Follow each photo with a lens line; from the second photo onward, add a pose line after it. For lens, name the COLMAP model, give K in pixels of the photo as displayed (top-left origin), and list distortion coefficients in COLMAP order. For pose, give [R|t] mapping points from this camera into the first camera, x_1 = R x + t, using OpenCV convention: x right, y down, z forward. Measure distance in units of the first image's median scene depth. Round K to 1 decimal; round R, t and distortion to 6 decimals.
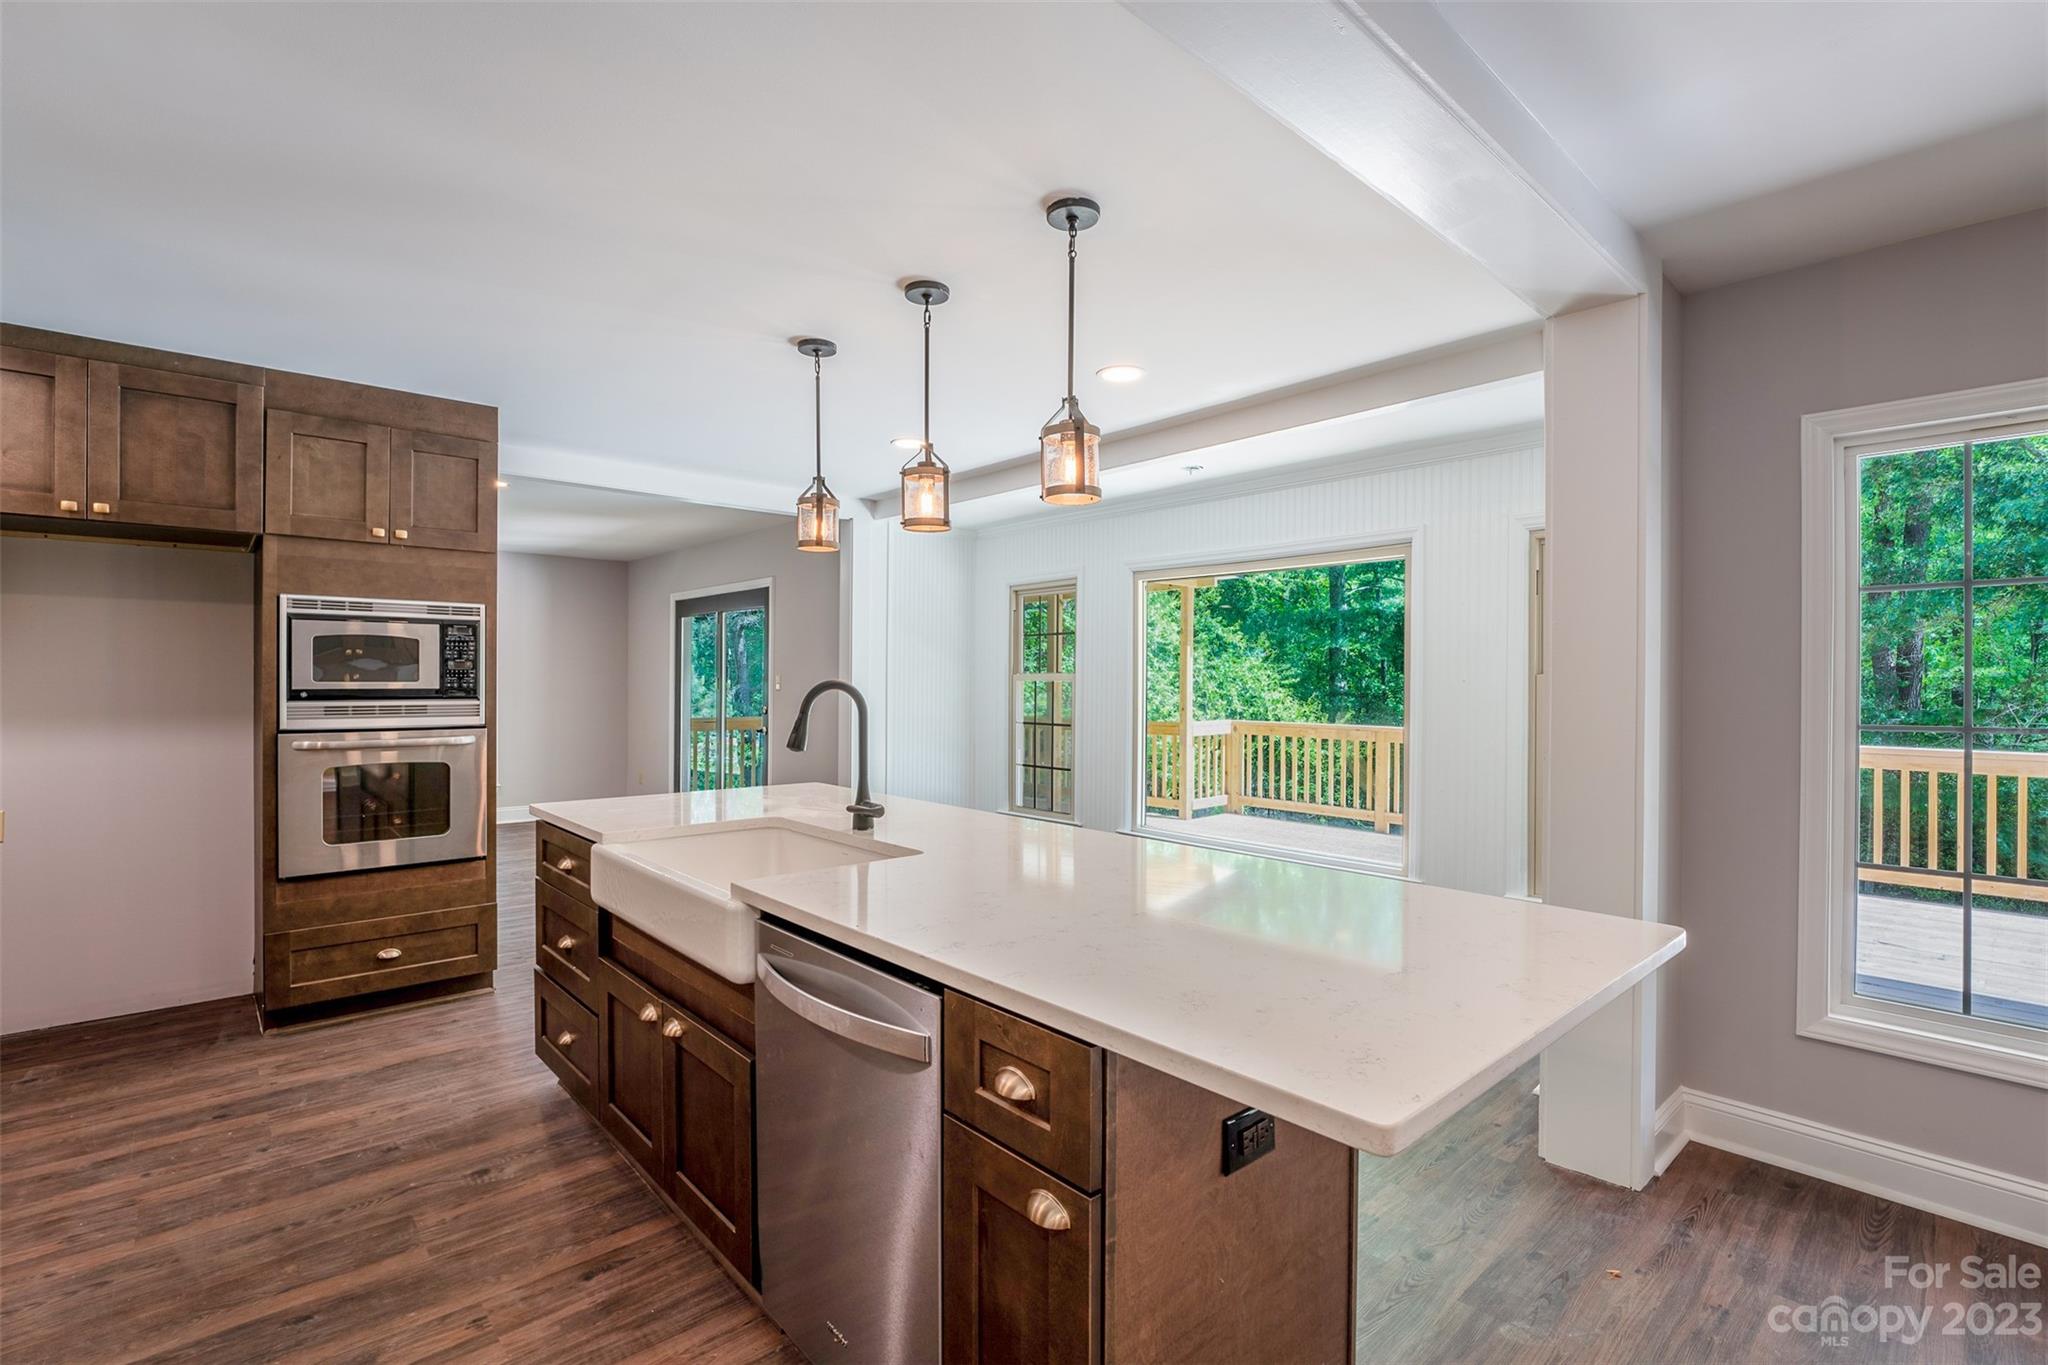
lens RADIAL K [[934.4, 0, 1021.5], [0, 934.4, 687.0], [0, 0, 1]] dist [-0.014733, 0.000256]
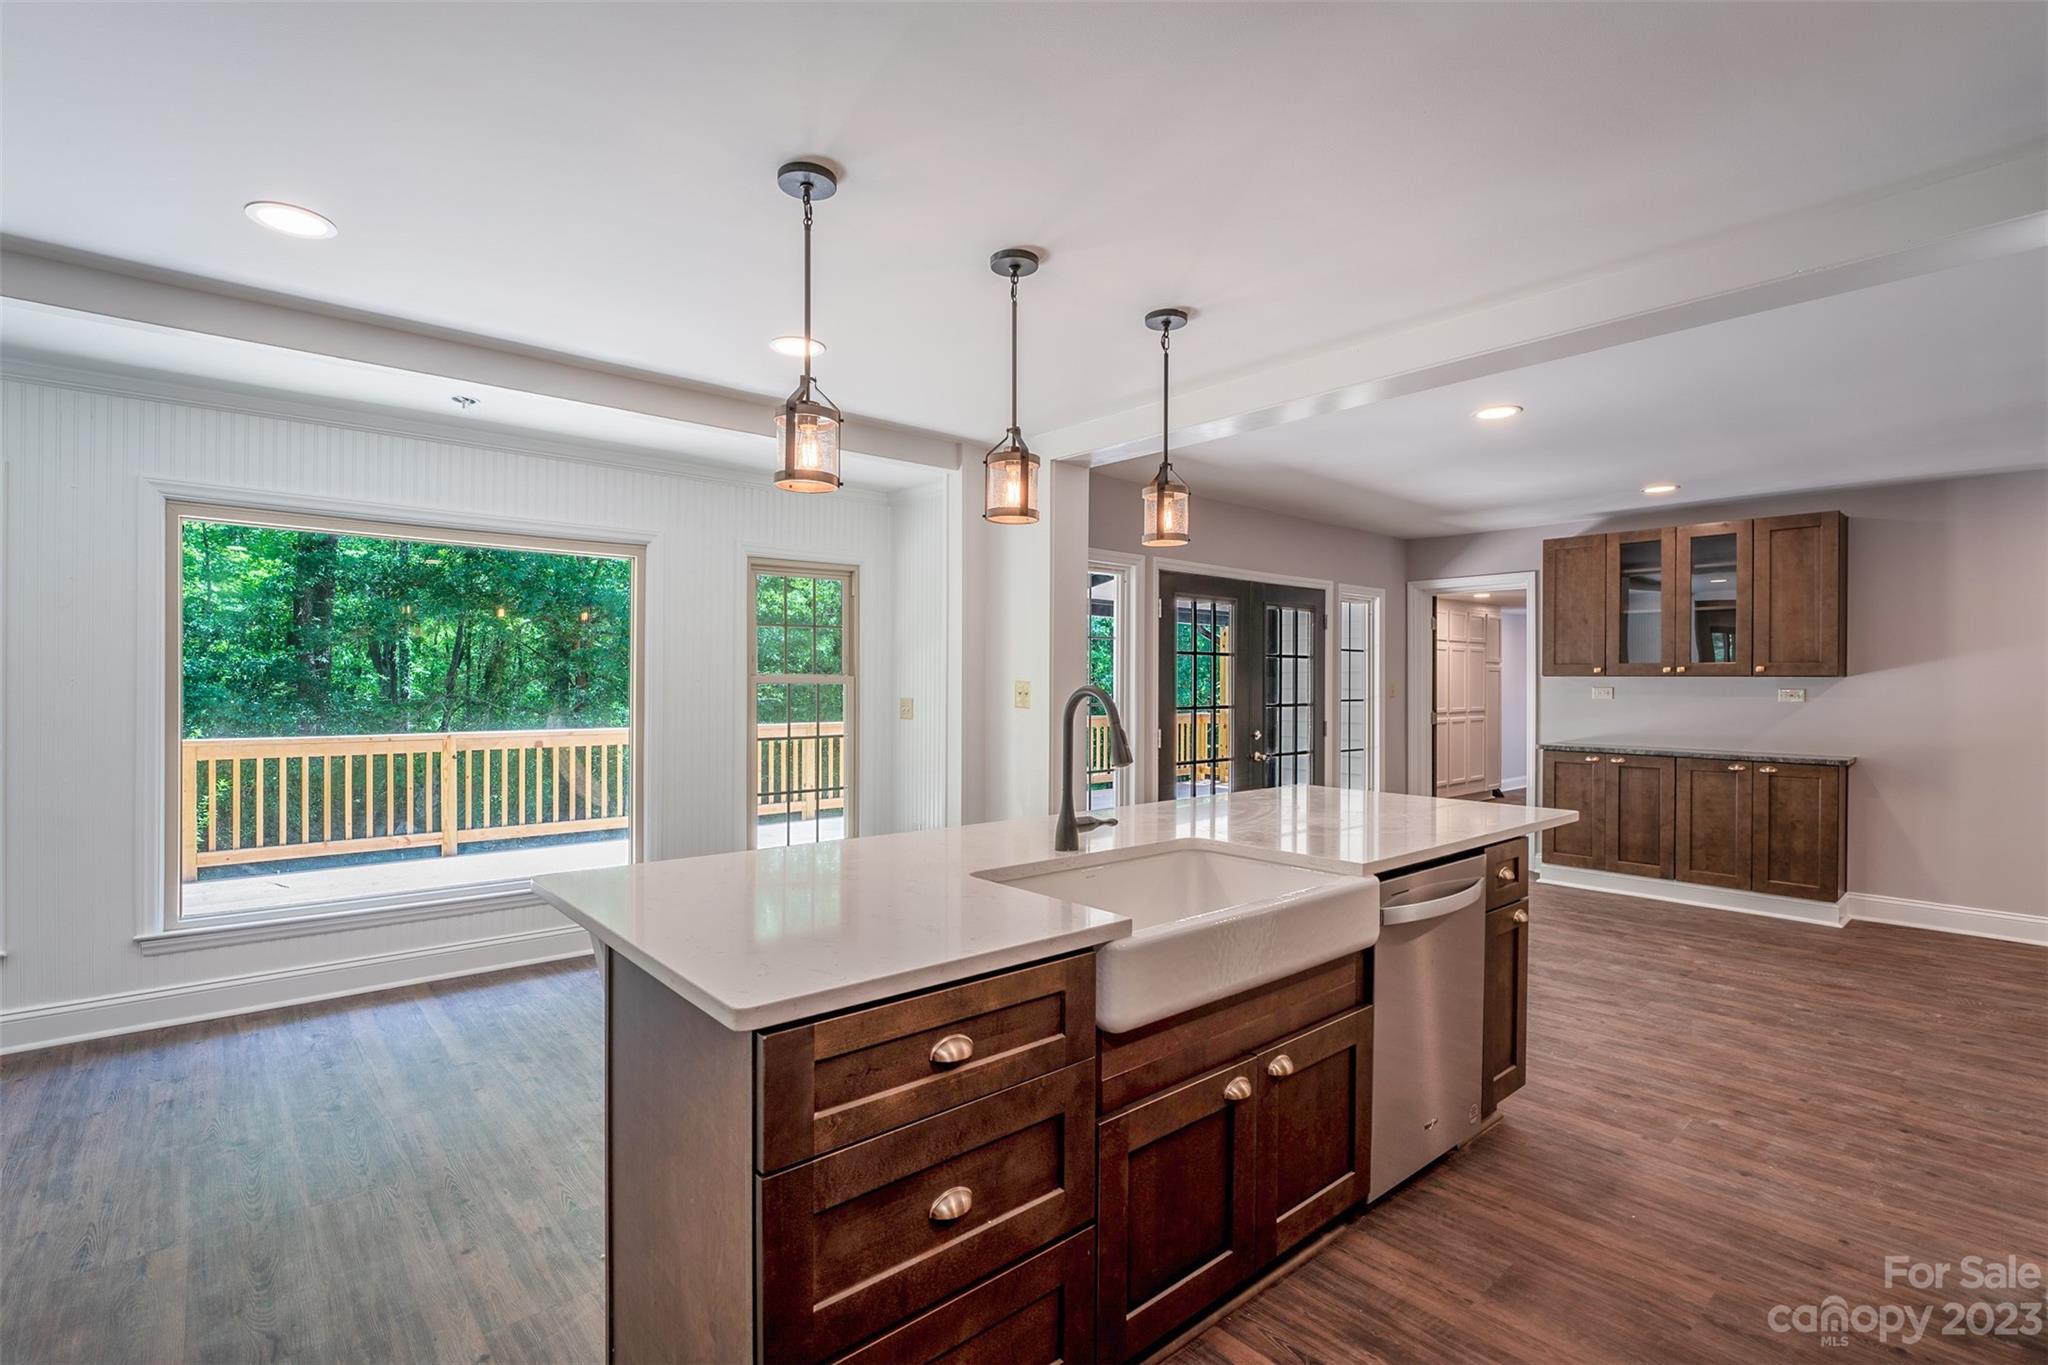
lens RADIAL K [[934.4, 0, 1002.4], [0, 934.4, 682.7], [0, 0, 1]] dist [-0.014733, 0.000256]
pose [[0.028326, 0.000324, 0.999599, -1.327679], [-0.005077, 0.999987, -0.000180, -0.015533], [-0.999586, -0.005070, 0.028327, 1.270971]]
